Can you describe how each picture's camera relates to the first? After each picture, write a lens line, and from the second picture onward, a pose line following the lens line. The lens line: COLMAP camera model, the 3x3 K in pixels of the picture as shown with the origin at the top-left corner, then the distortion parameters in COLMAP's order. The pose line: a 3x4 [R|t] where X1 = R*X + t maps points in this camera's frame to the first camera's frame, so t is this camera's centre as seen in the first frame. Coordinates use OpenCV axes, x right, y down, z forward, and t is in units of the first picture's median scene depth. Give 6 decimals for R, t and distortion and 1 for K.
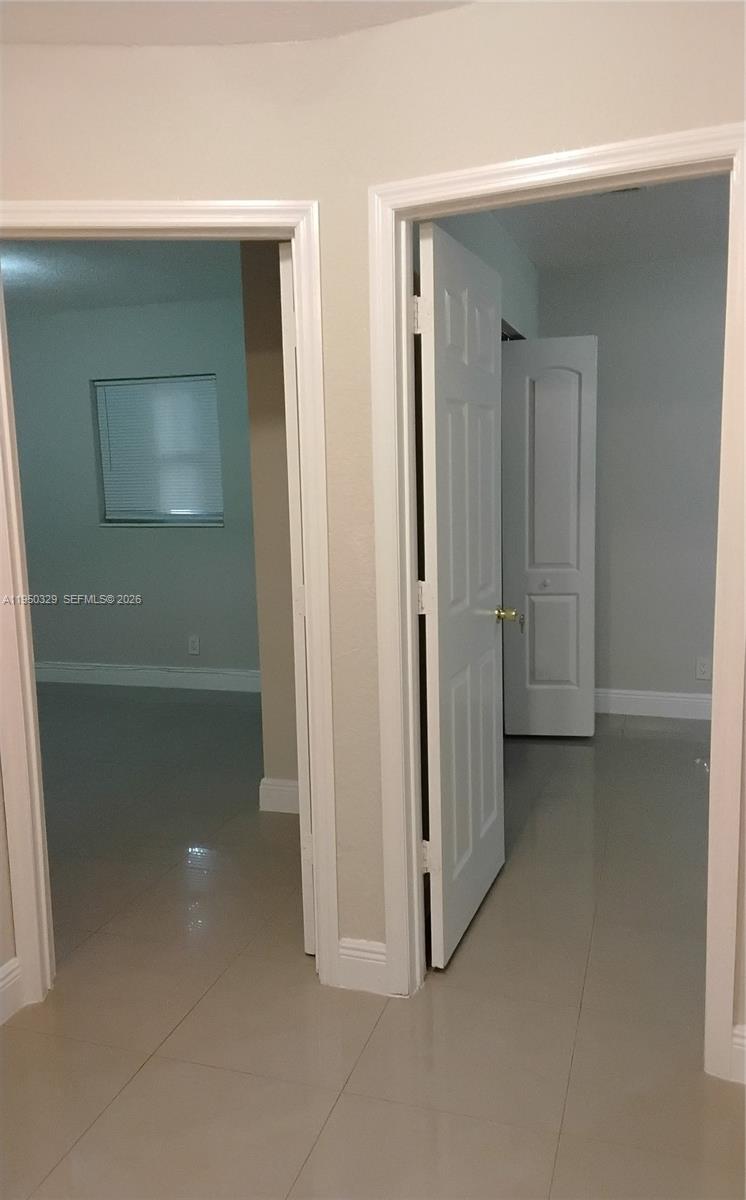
lens RADIAL K [[927.3, 0, 373.0], [0, 927.3, 600.0], [0, 0, 1]] dist [0.075310, 0.001066]
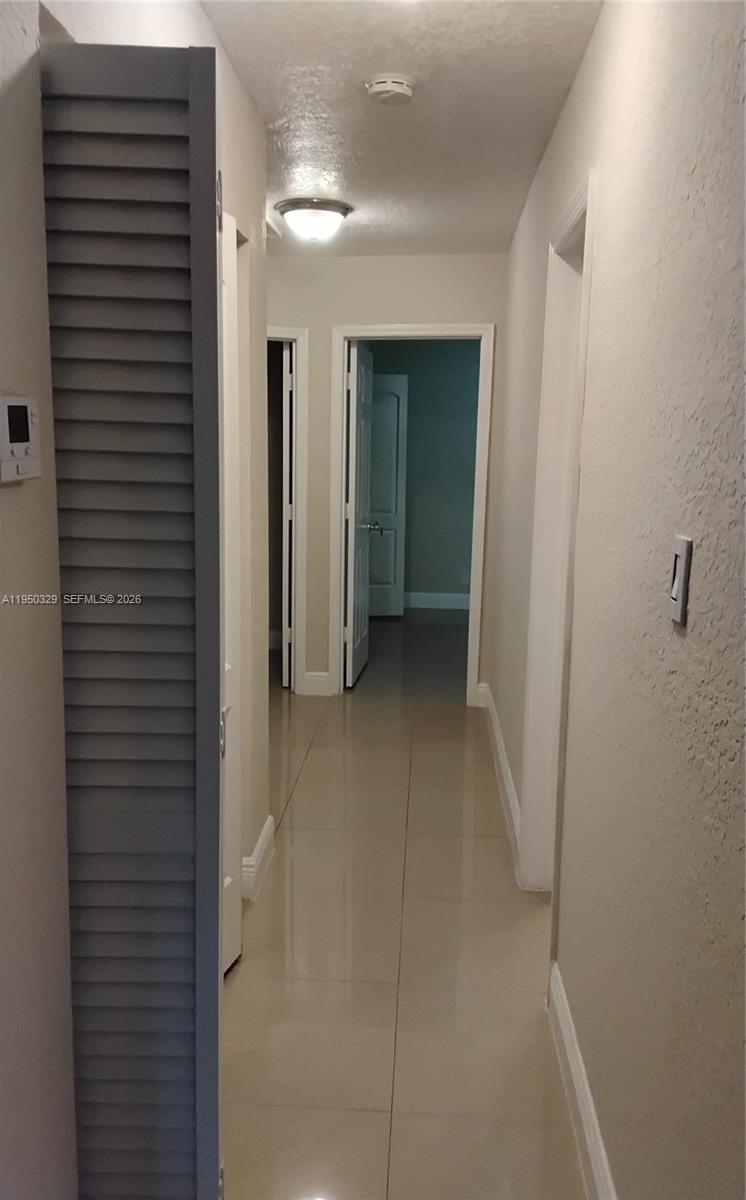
lens RADIAL K [[927.3, 0, 373.0], [0, 927.3, 600.0], [0, 0, 1]] dist [0.075310, 0.001066]
pose [[0.969517, 0.005678, 0.244960, -0.400256], [-0.009923, 0.999821, 0.016097, 0.161095], [-0.244824, -0.018037, 0.969400, -1.062070]]
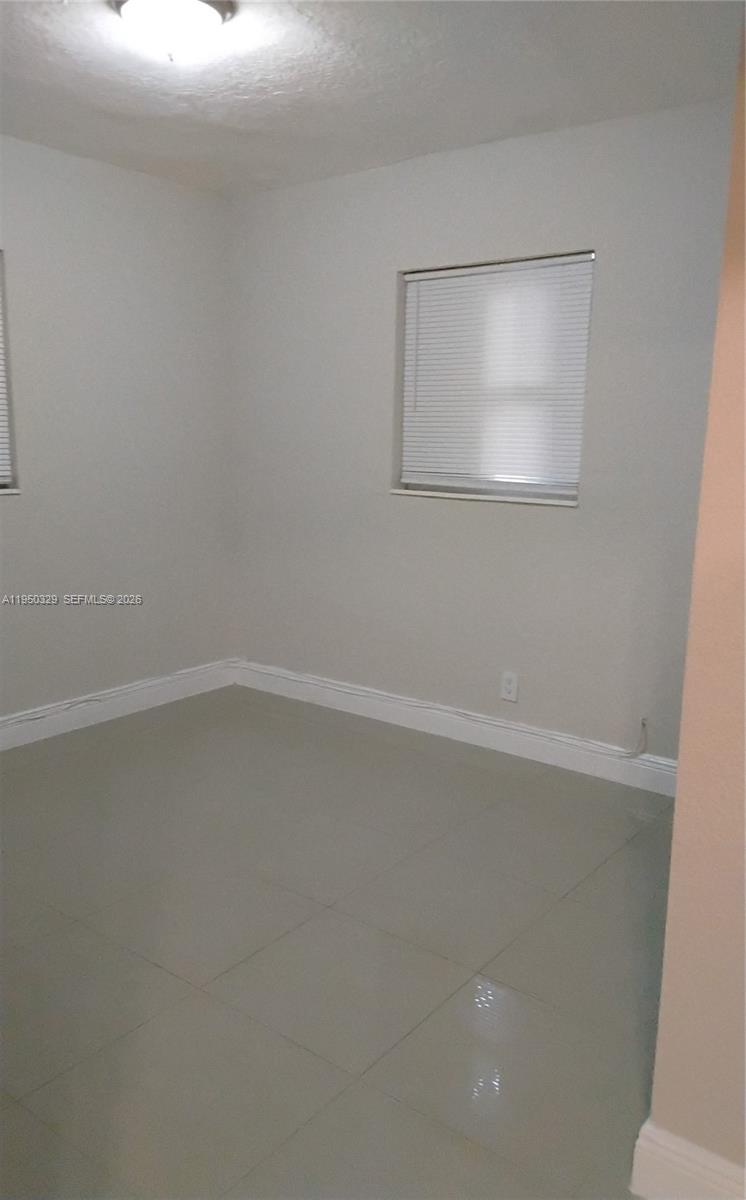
lens RADIAL K [[927.3, 0, 373.0], [0, 927.3, 600.0], [0, 0, 1]] dist [0.075310, 0.001066]
pose [[0.938293, 0.105156, -0.329467, -0.075306], [-0.095002, 0.994376, 0.046815, -0.032261], [0.332537, -0.012627, 0.943006, 0.361829]]
